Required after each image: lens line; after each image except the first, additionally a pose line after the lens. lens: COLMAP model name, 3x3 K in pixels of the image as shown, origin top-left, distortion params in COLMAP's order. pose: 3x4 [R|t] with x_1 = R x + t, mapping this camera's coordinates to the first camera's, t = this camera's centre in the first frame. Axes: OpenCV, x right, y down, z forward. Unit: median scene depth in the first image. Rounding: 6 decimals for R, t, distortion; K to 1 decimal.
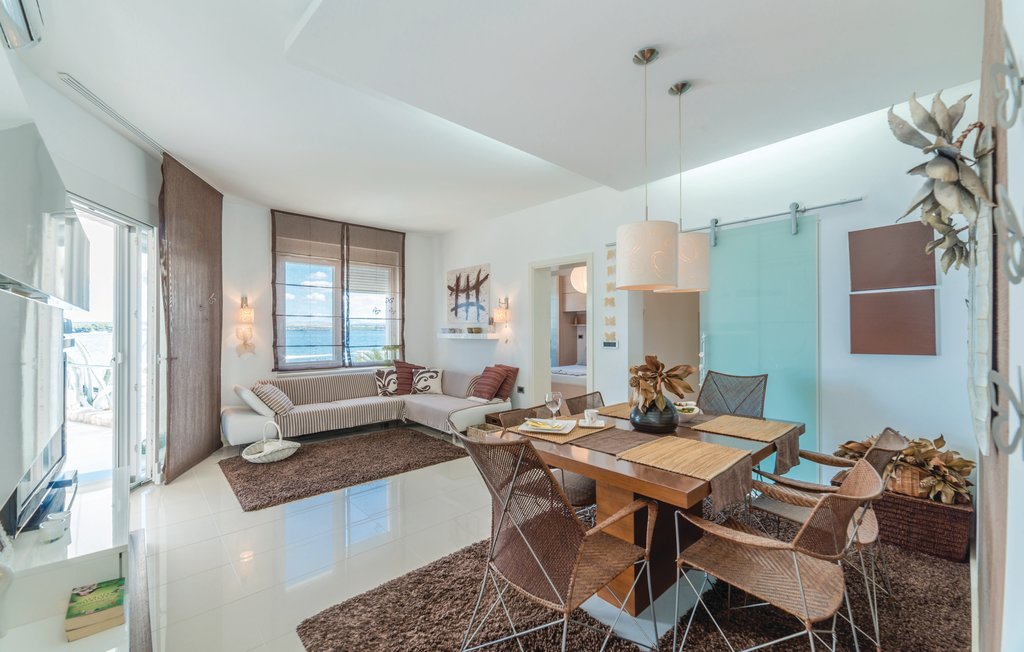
lens RADIAL K [[411.8, 0, 512.0], [0, 411.8, 326.0], [0, 0, 1]] dist [-0.005624, -0.000545]
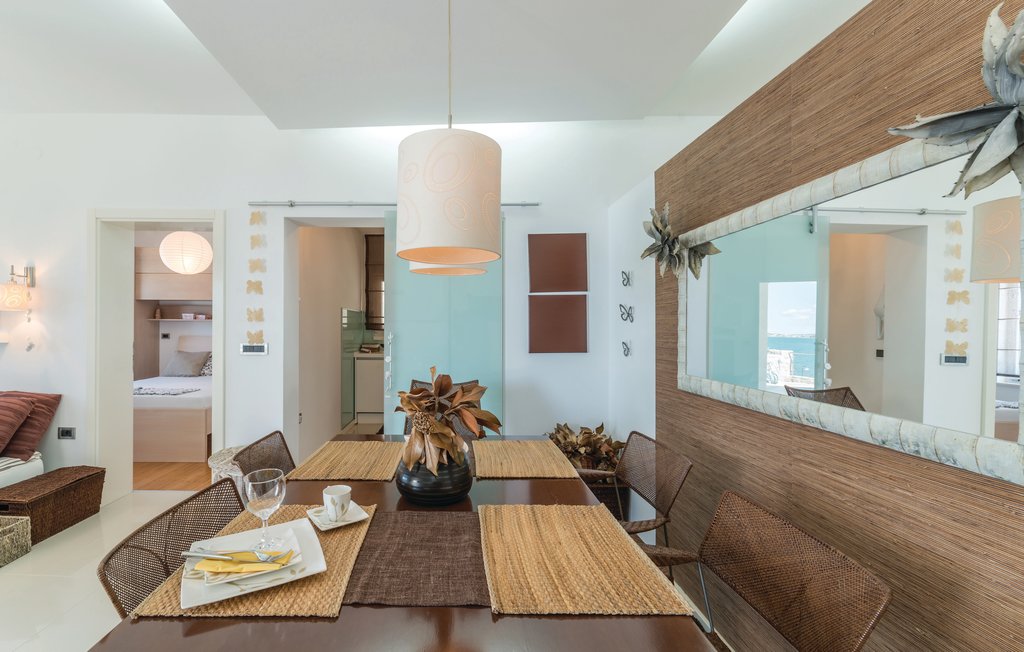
lens RADIAL K [[458.6, 0, 512.0], [0, 458.6, 326.0], [0, 0, 1]] dist [0.002834, -0.000167]
pose [[0.684698, 0.011491, 0.728737, -0.026055], [-0.015157, 0.999884, -0.001525, 0.001475], [-0.728670, -0.010001, 0.684792, 0.162990]]
